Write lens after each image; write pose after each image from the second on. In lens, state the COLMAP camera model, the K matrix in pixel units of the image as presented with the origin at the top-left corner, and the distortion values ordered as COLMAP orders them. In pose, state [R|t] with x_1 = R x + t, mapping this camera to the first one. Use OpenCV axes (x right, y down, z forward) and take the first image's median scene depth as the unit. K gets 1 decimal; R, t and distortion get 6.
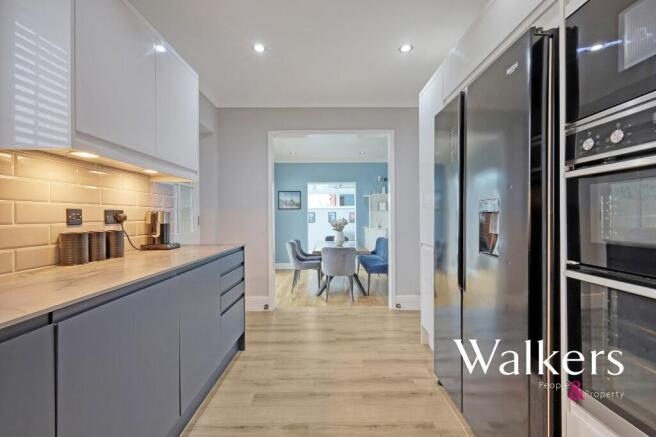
lens RADIAL K [[283.6, 0, 328.9], [0, 283.6, 215.7], [0, 0, 1]] dist [0.000065, 0.000020]
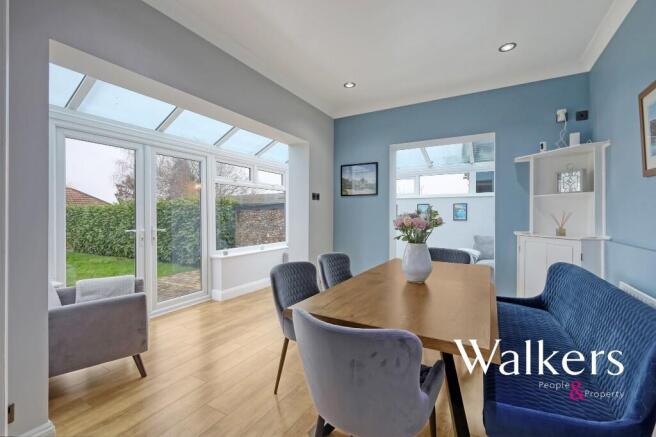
lens RADIAL K [[283.6, 0, 328.9], [0, 283.6, 215.7], [0, 0, 1]] dist [0.000065, 0.000020]
pose [[0.869206, 0.007816, -0.494388, 0.296645], [-0.003400, 0.999946, 0.009830, 0.039522], [0.494438, -0.006863, 0.869186, 1.569677]]
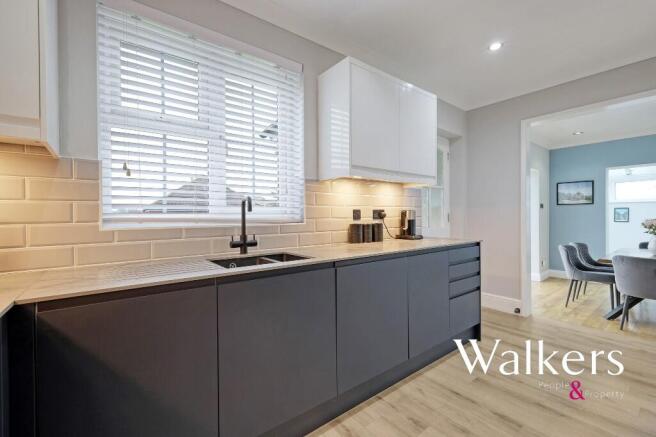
lens RADIAL K [[283.6, 0, 328.9], [0, 283.6, 215.7], [0, 0, 1]] dist [0.000065, 0.000020]
pose [[0.615815, 0.004333, -0.787879, 0.207762], [0.003920, 0.999956, 0.008563, -0.002619], [0.787881, -0.008362, 0.615771, -0.097421]]
